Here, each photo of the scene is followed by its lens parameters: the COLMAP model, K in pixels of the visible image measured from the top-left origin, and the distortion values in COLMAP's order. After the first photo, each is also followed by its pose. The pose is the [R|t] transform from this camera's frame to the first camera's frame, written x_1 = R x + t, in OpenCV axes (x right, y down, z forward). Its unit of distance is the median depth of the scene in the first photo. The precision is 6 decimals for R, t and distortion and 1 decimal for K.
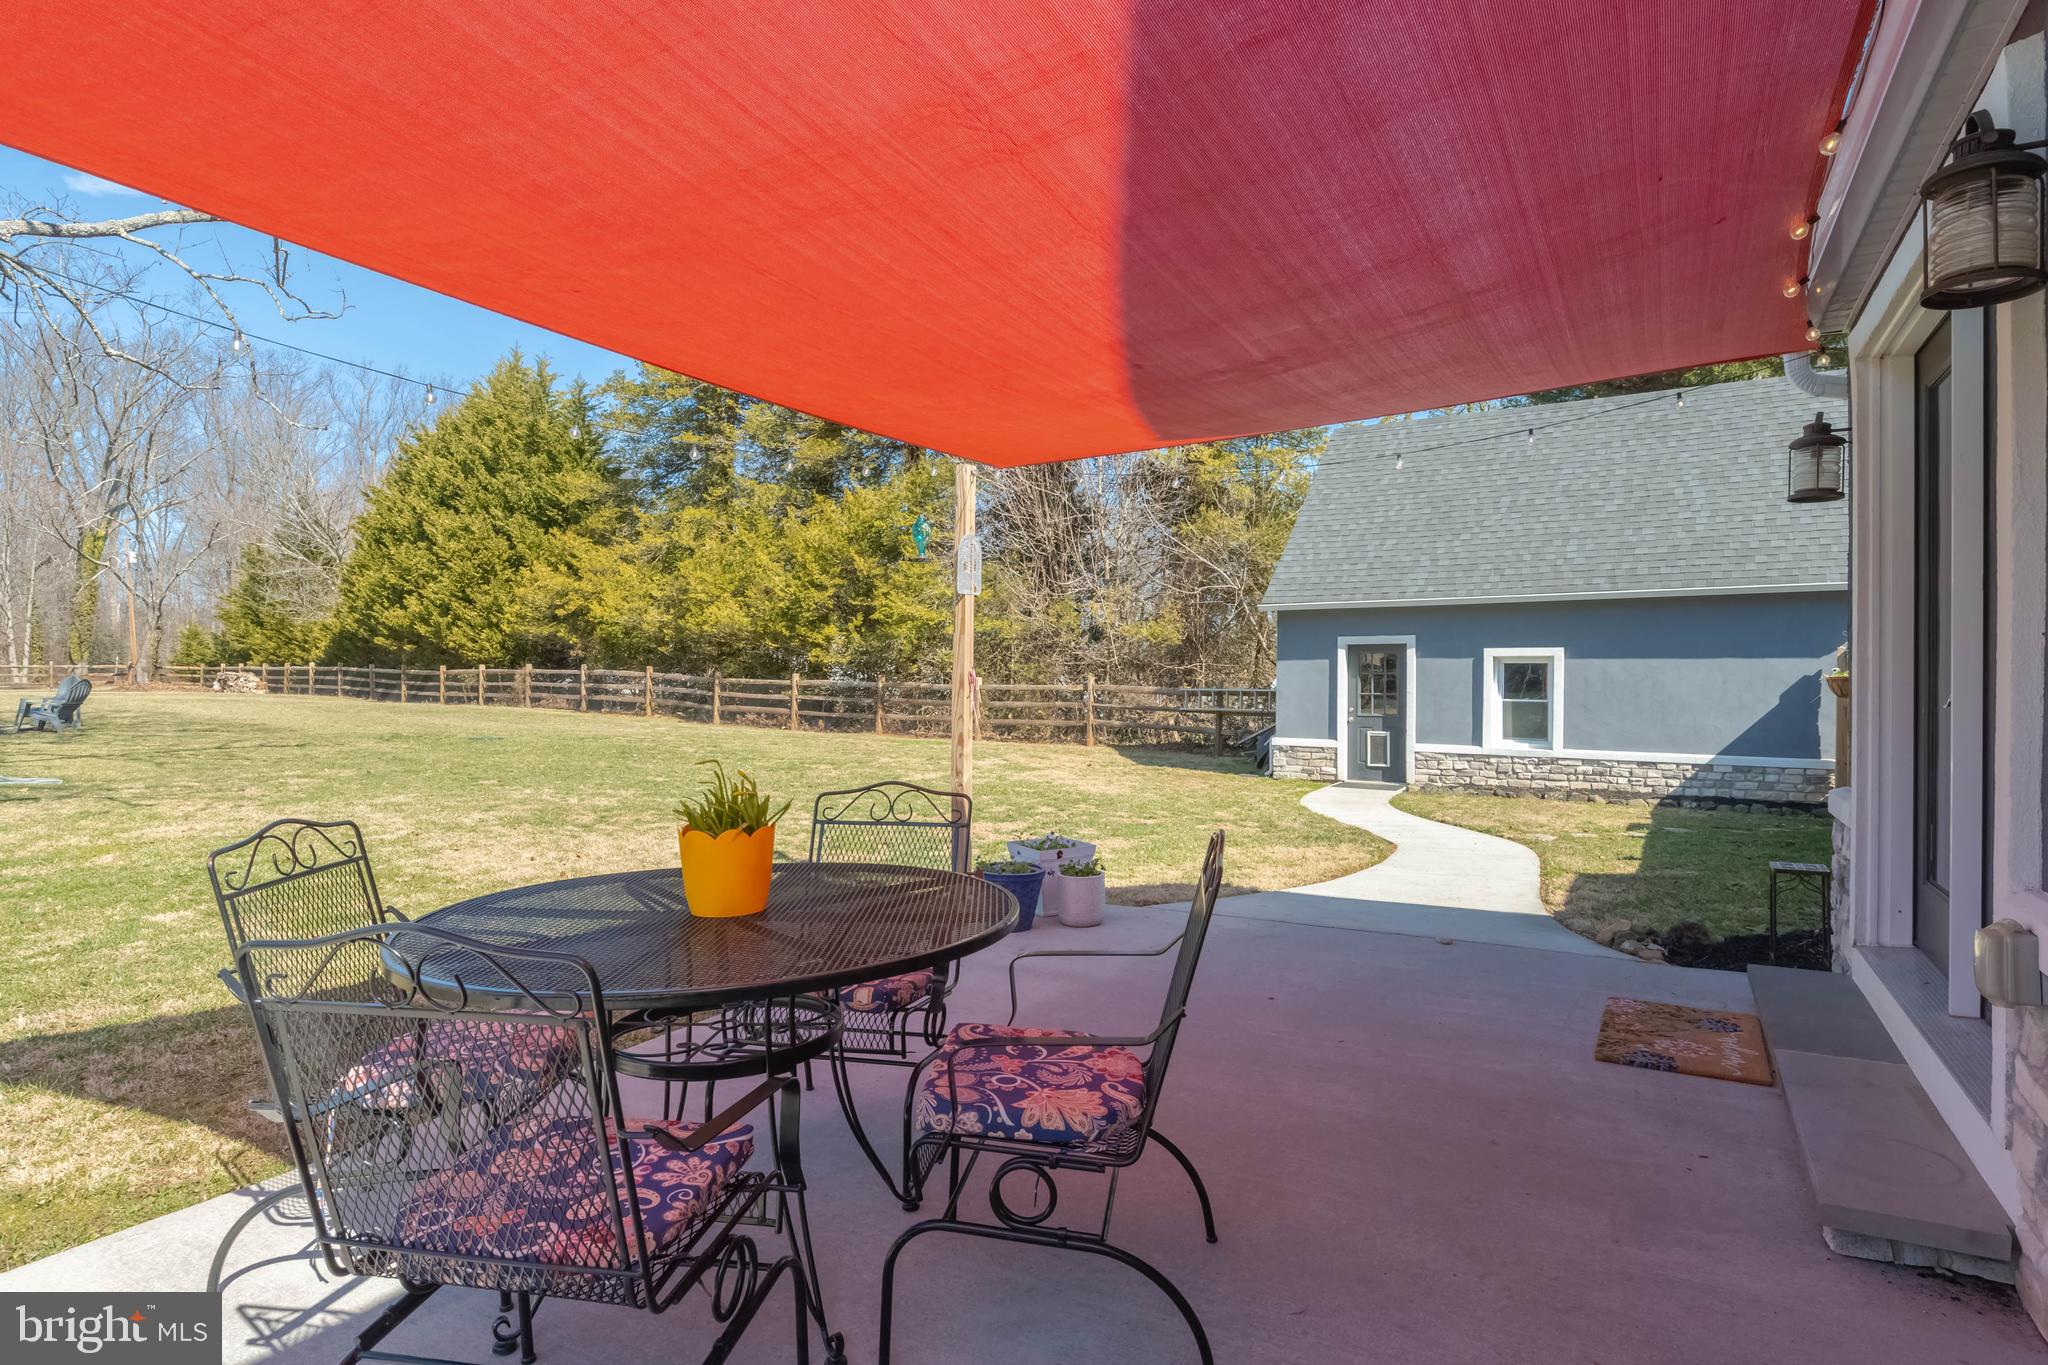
lens RADIAL K [[1101.6, 0, 1032.9], [0, 1101.6, 676.1], [0, 0, 1]] dist [-0.000734, -0.003282]
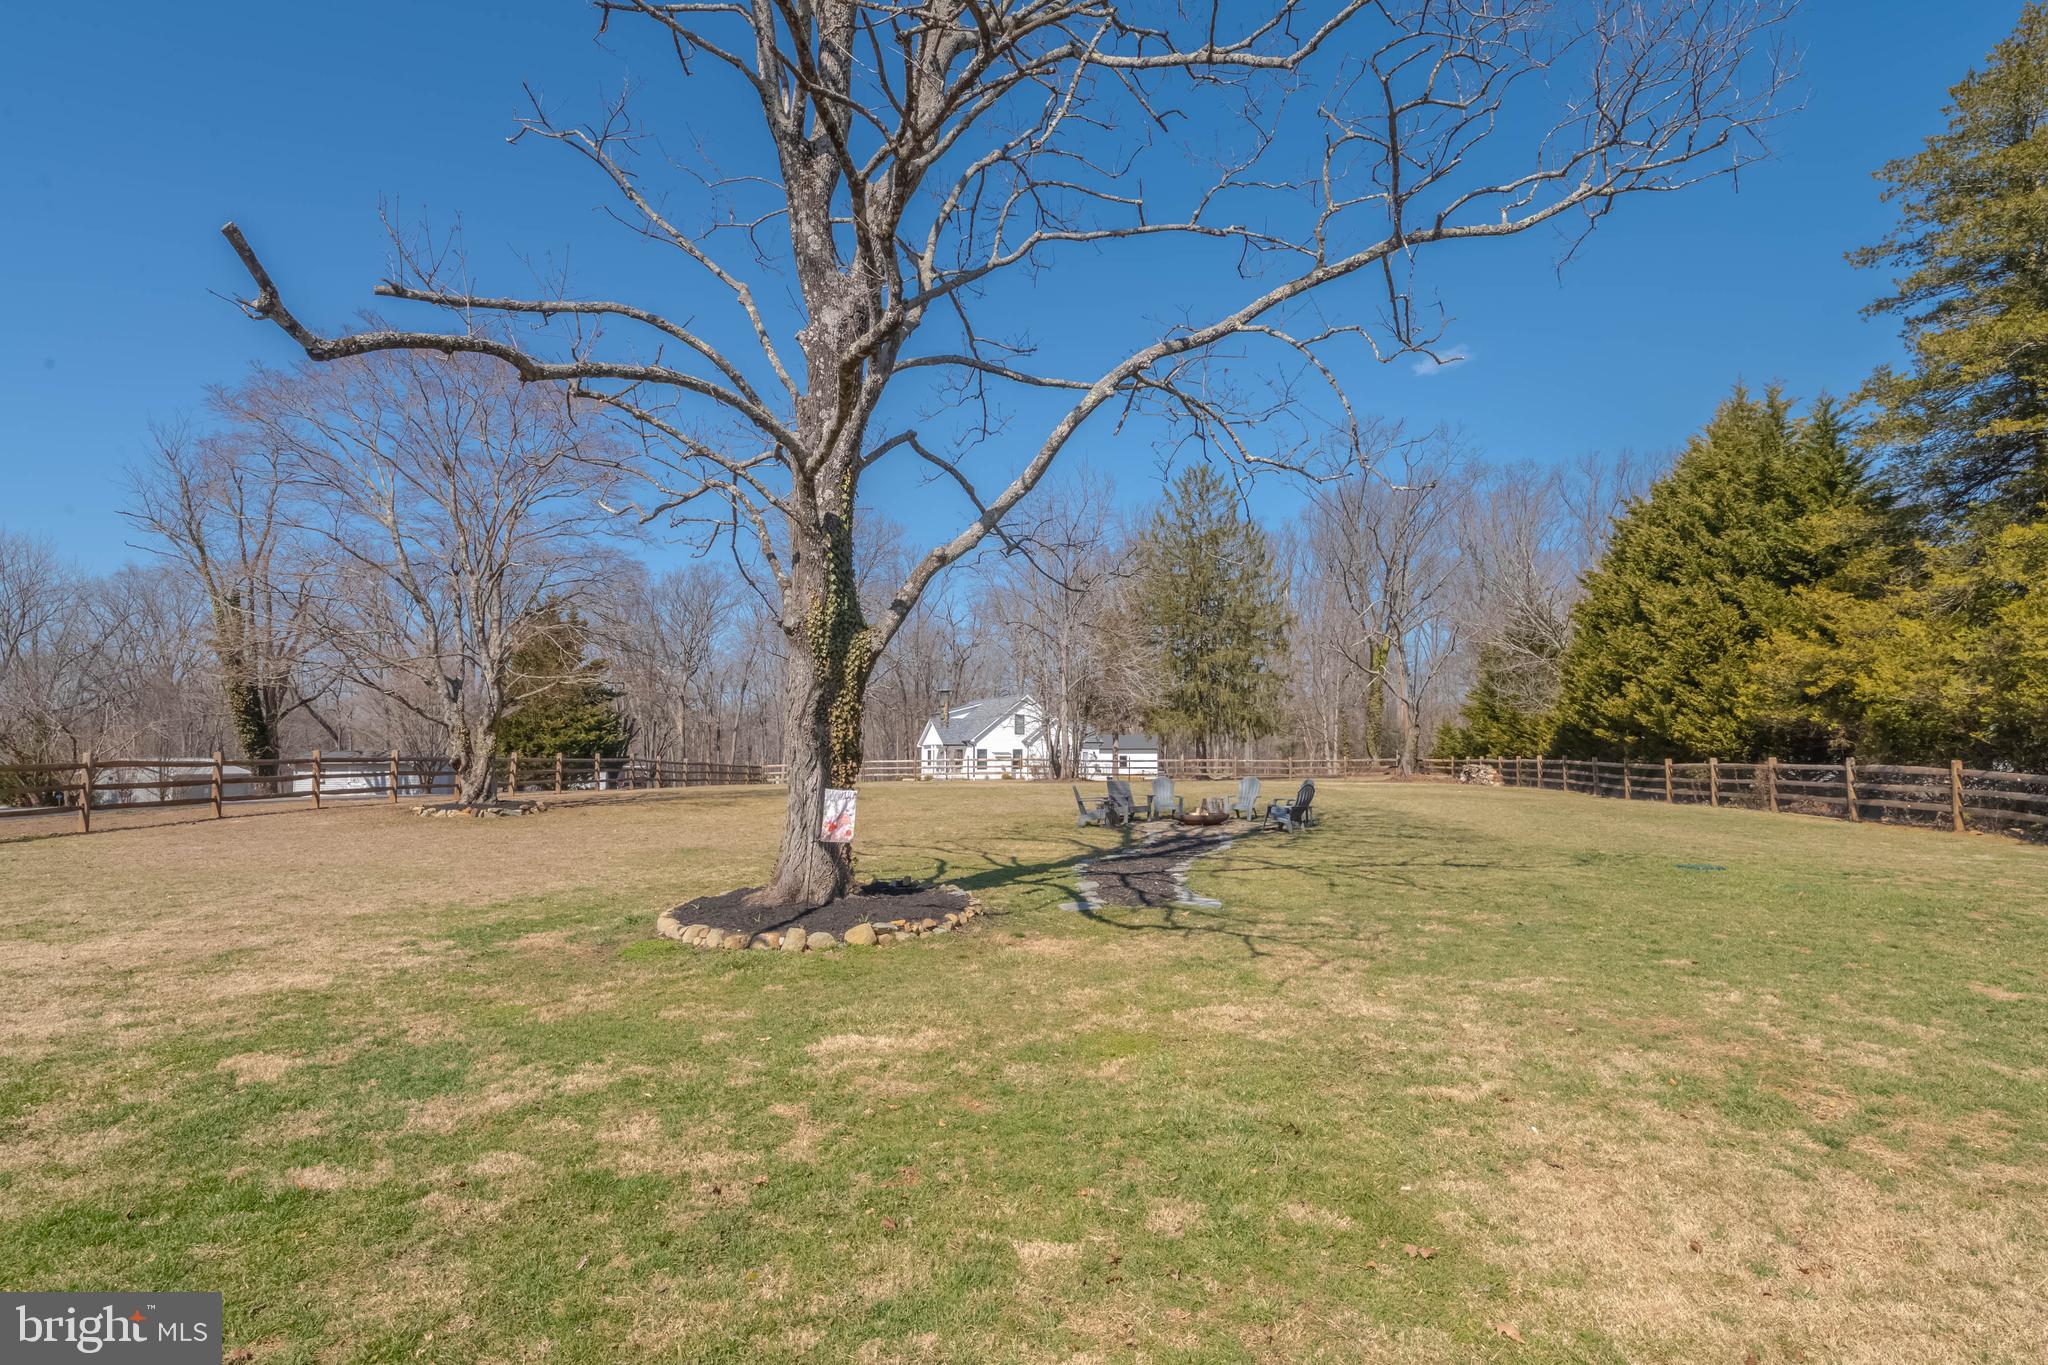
lens RADIAL K [[1101.6, 0, 1032.8], [0, 1101.6, 690.9], [0, 0, 1]] dist [-0.000734, -0.003282]
pose [[0.513320, -0.062730, -0.855901, -0.039987], [0.009296, 0.997673, -0.067546, -0.009310], [0.858147, 0.026717, 0.512709, 0.112106]]
